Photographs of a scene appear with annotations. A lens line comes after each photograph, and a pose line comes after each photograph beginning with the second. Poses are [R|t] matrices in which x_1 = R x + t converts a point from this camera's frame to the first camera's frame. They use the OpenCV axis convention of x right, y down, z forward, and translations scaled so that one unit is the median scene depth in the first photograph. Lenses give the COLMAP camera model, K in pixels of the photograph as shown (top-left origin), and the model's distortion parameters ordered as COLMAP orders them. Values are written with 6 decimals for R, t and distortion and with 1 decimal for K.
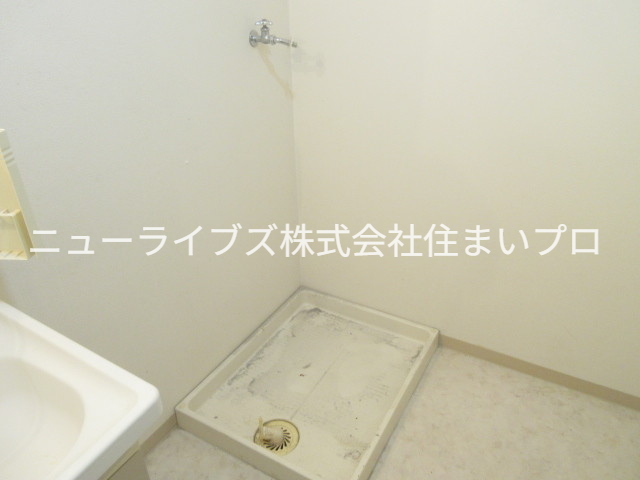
lens RADIAL K [[475.0, 0, 320.0], [0, 475.0, 240.0], [0, 0, 1]] dist [0.005955, 0.010627]
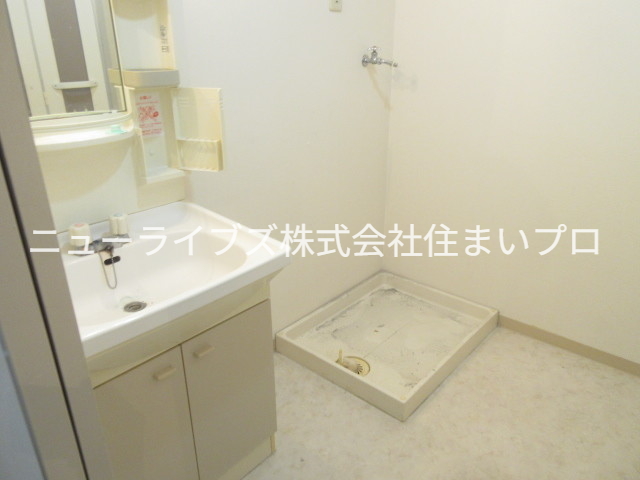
lens RADIAL K [[475.0, 0, 320.0], [0, 475.0, 240.0], [0, 0, 1]] dist [0.005955, 0.010627]
pose [[0.979612, 0.089231, -0.179994, 0.020289], [-0.107308, 0.989837, -0.093314, 0.193366], [0.169838, 0.110727, 0.979232, -0.251621]]
